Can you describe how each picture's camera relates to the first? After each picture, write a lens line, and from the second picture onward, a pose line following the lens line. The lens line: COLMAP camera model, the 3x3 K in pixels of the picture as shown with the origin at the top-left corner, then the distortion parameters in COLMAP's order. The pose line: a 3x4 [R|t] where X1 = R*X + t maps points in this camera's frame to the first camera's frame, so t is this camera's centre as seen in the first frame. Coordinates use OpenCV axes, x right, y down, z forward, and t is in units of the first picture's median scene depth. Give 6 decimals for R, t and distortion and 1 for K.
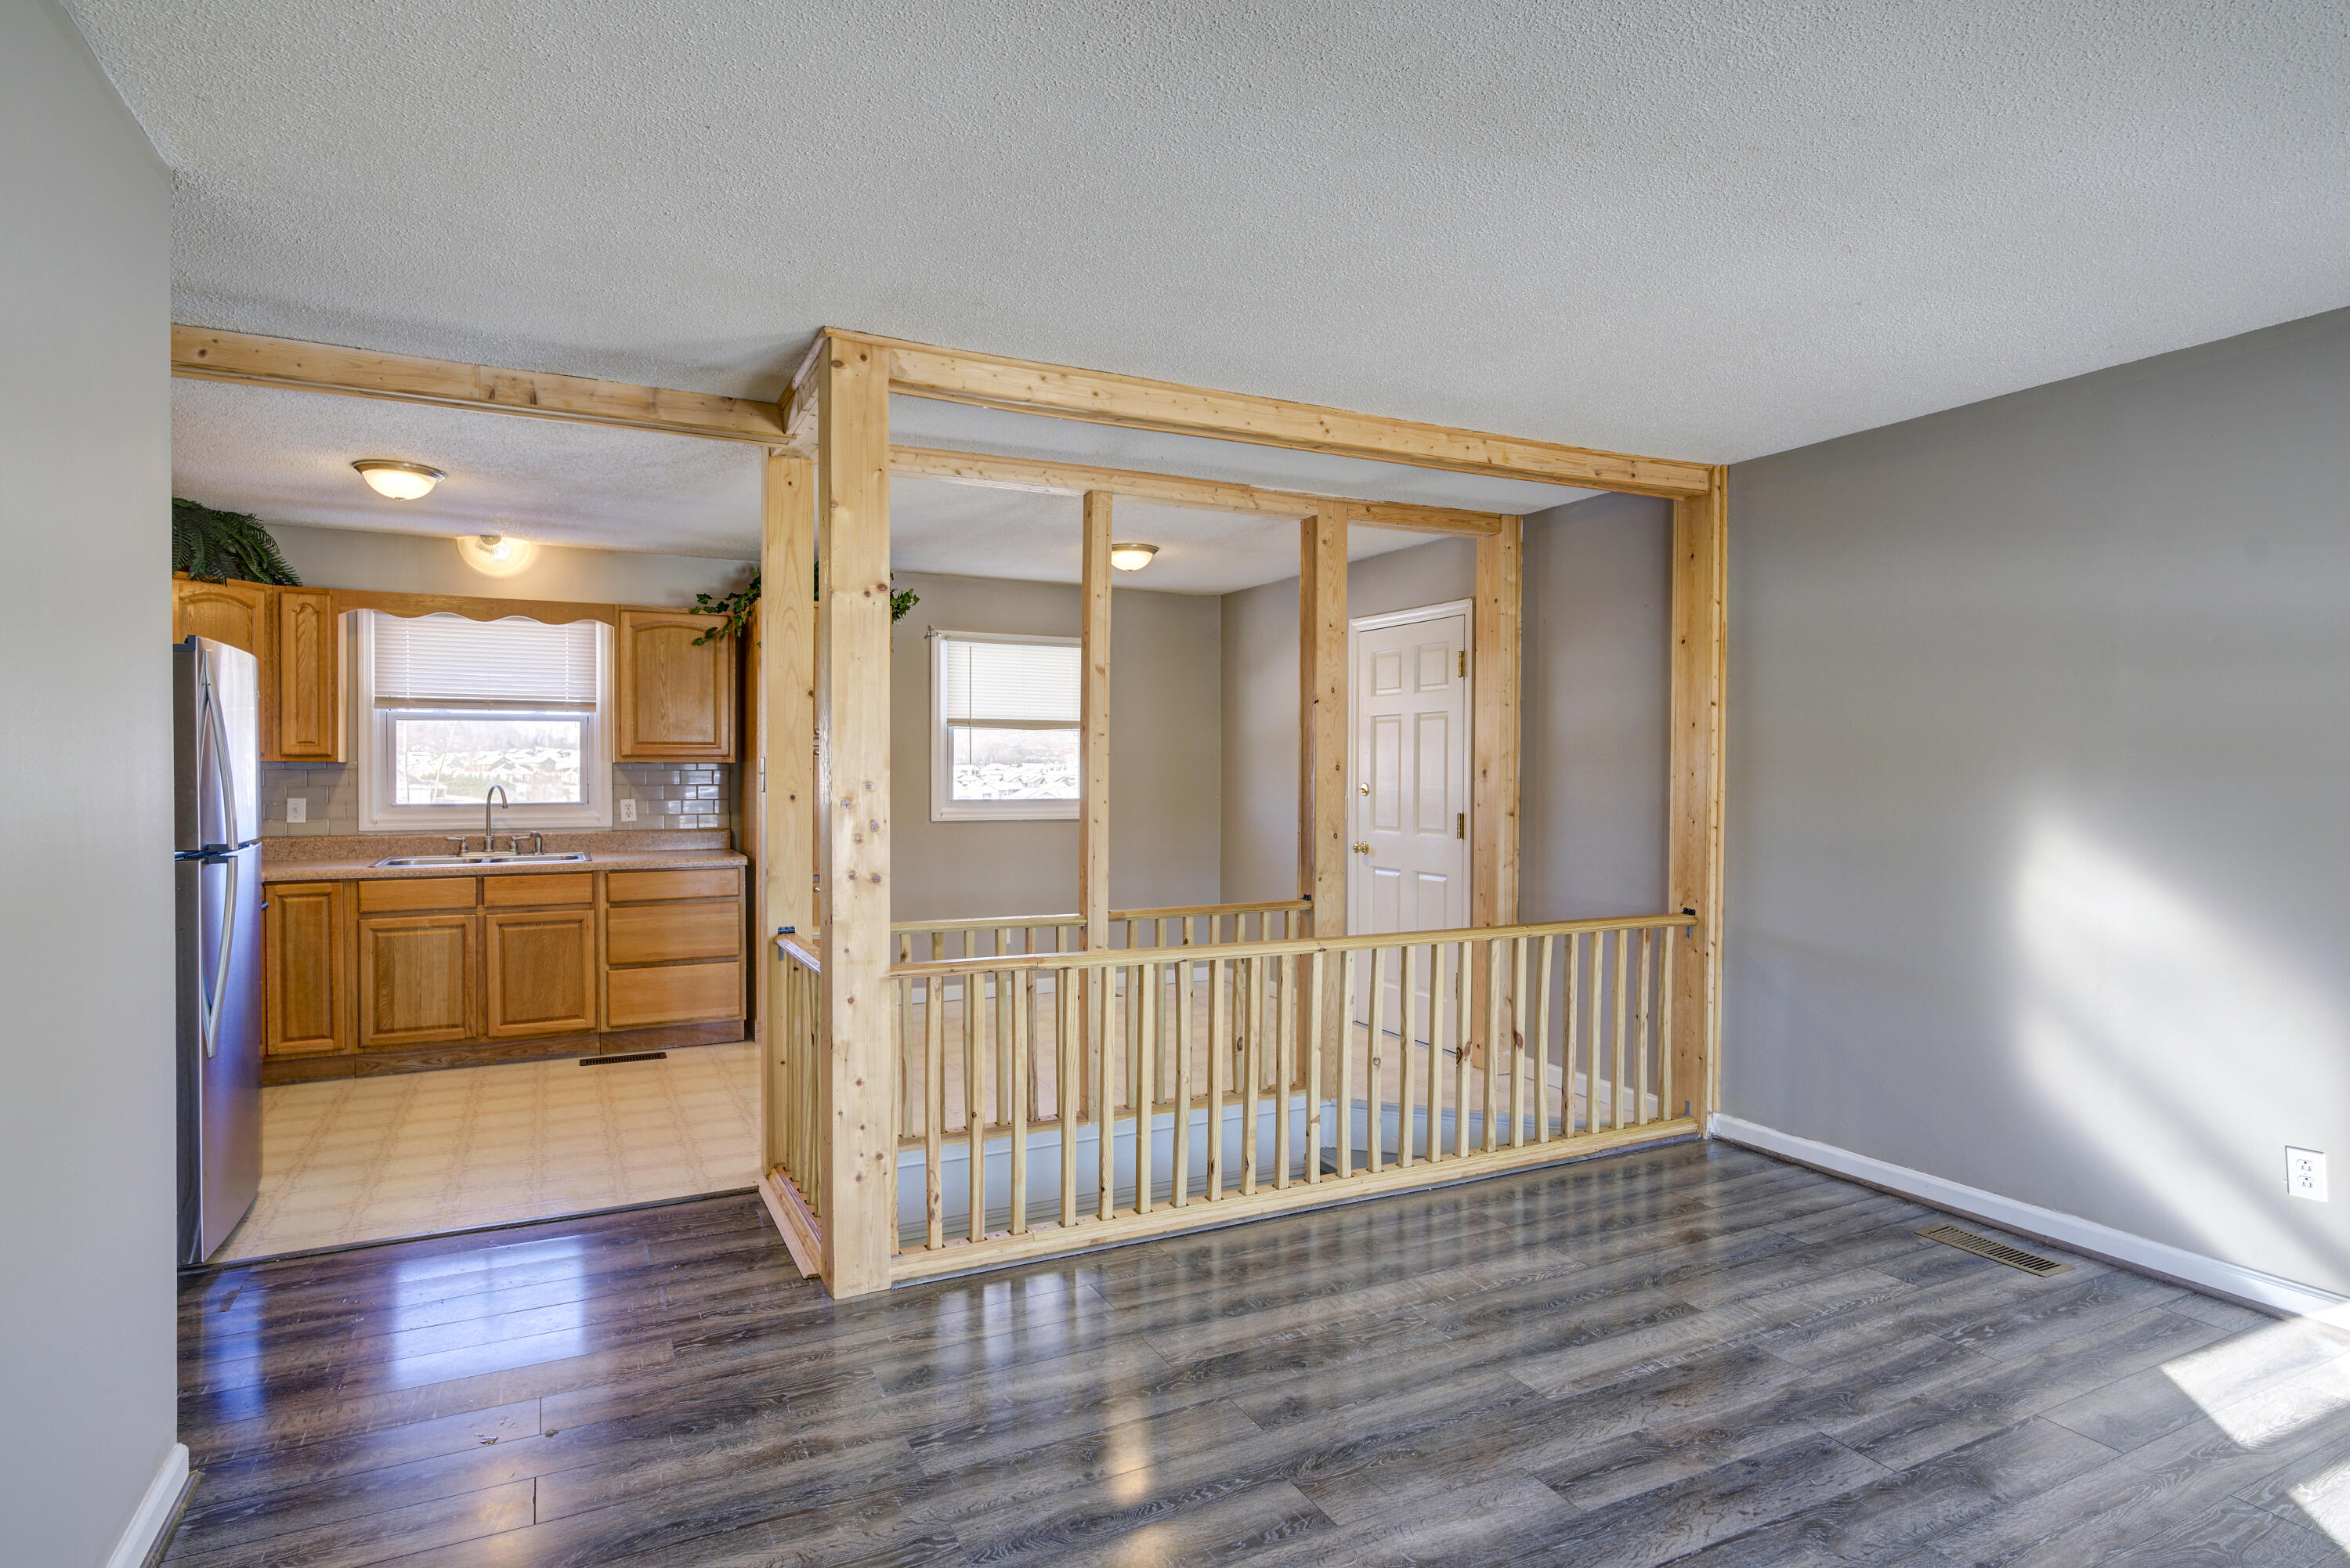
lens RADIAL K [[1235.7, 0, 1283.2], [0, 1235.7, 781.9], [0, 0, 1]] dist [0.001318, -0.000641]
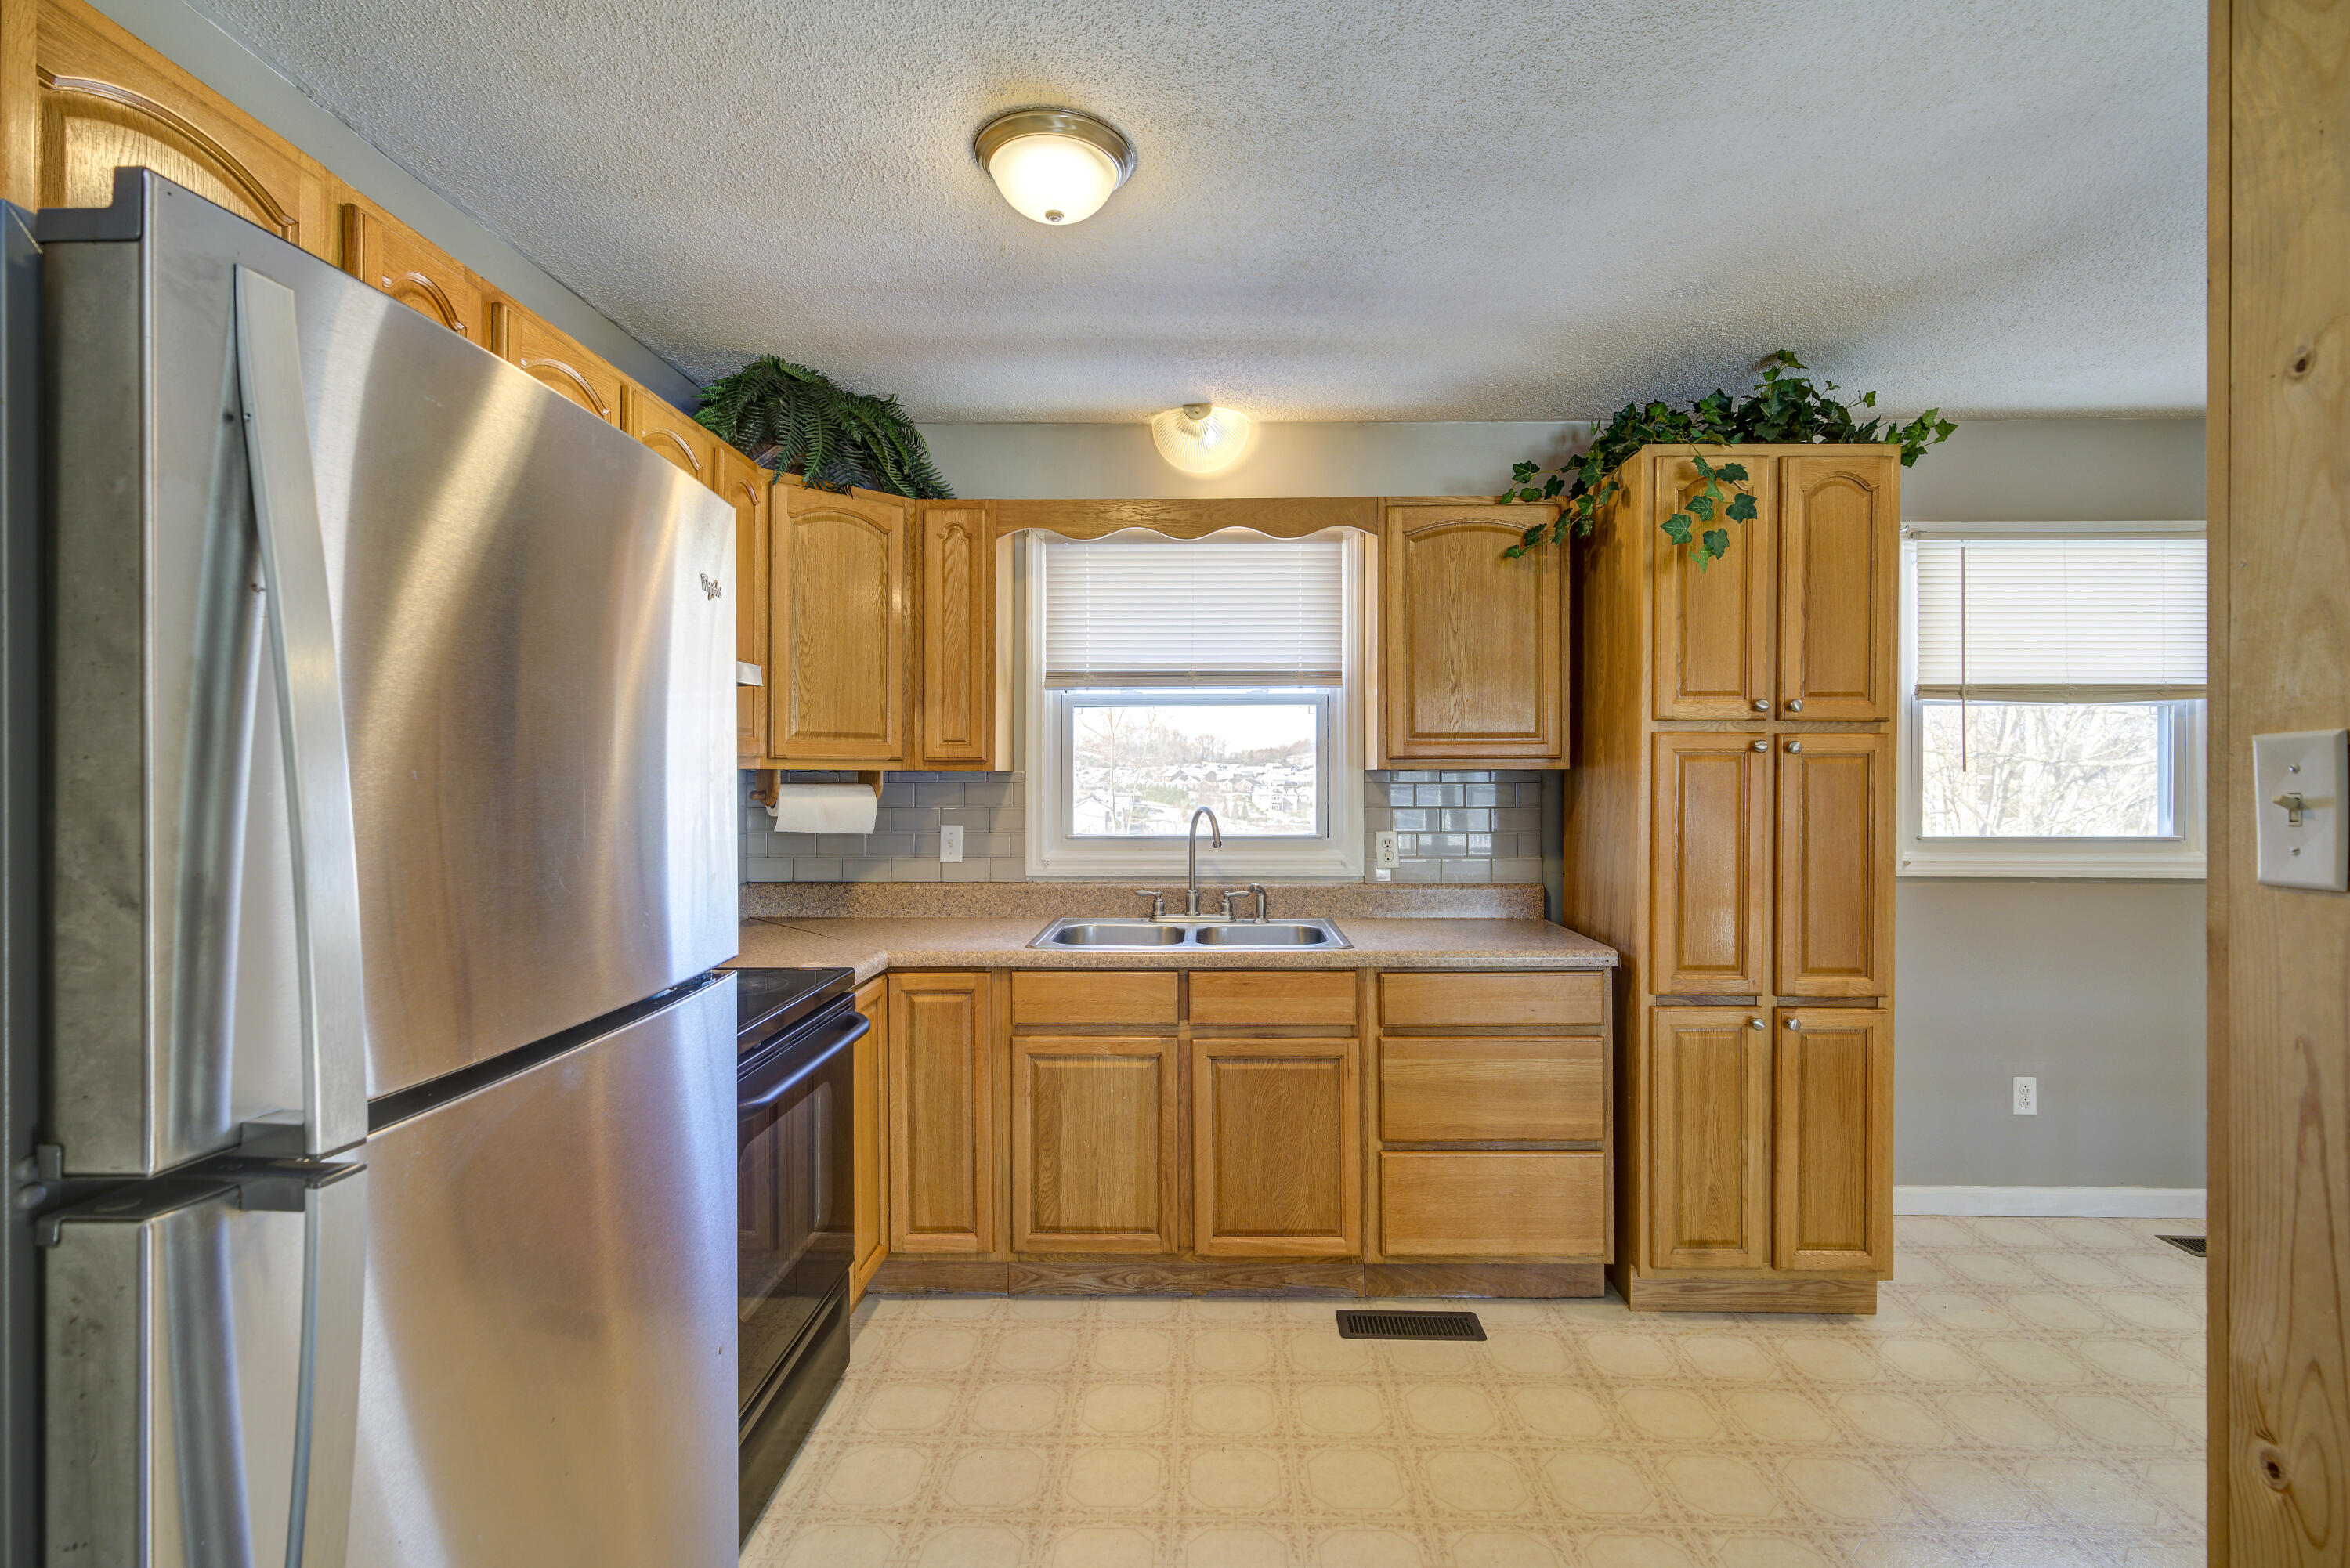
lens RADIAL K [[1108.5, 0, 1221.4], [0, 1108.5, 775.6], [0, 0, 1]] dist [0.002963, 0.000987]
pose [[0.866168, -0.003863, -0.499738, -0.366383], [-0.002902, 0.999914, -0.012759, -0.006594], [0.499745, 0.012502, 0.866083, 0.546048]]
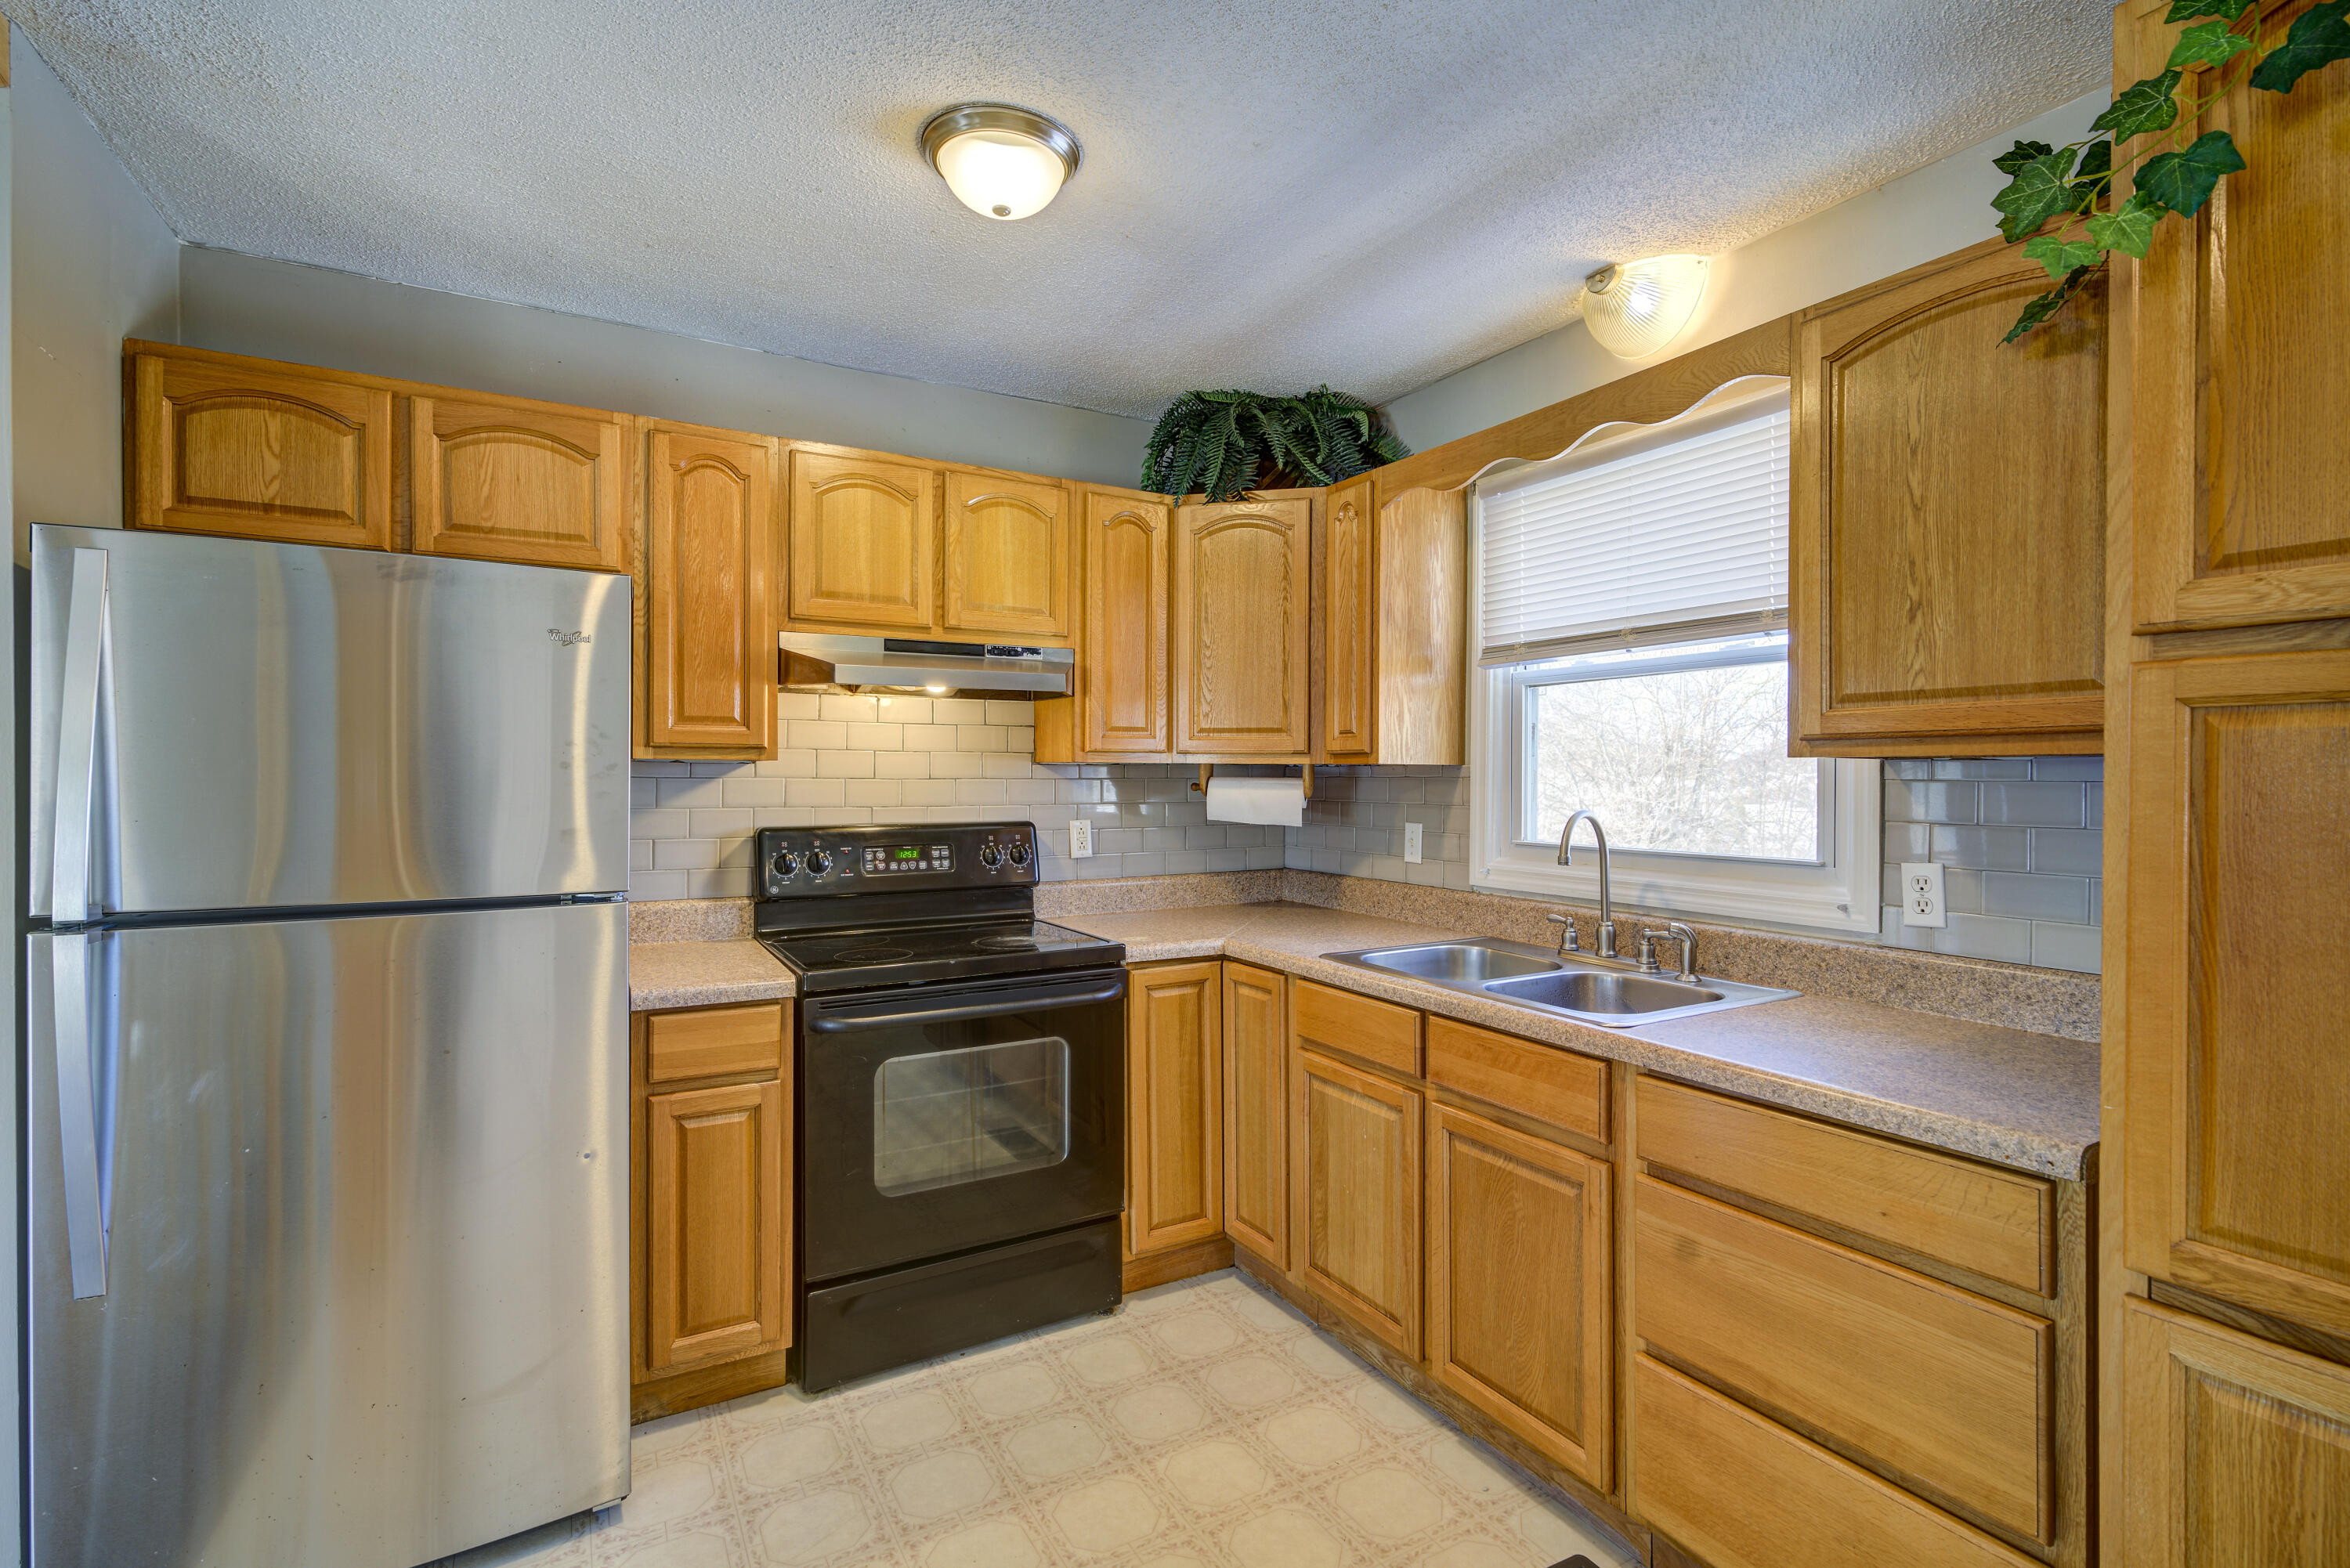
lens RADIAL K [[1097.4, 0, 1166.5], [0, 1097.4, 779.9], [0, 0, 1]] dist [0.000735, 0.000210]
pose [[-0.004035, 0.001498, -0.999991, -0.238349], [-0.015647, 0.999876, 0.001561, -0.007659], [0.999869, 0.015653, -0.004011, 0.874462]]
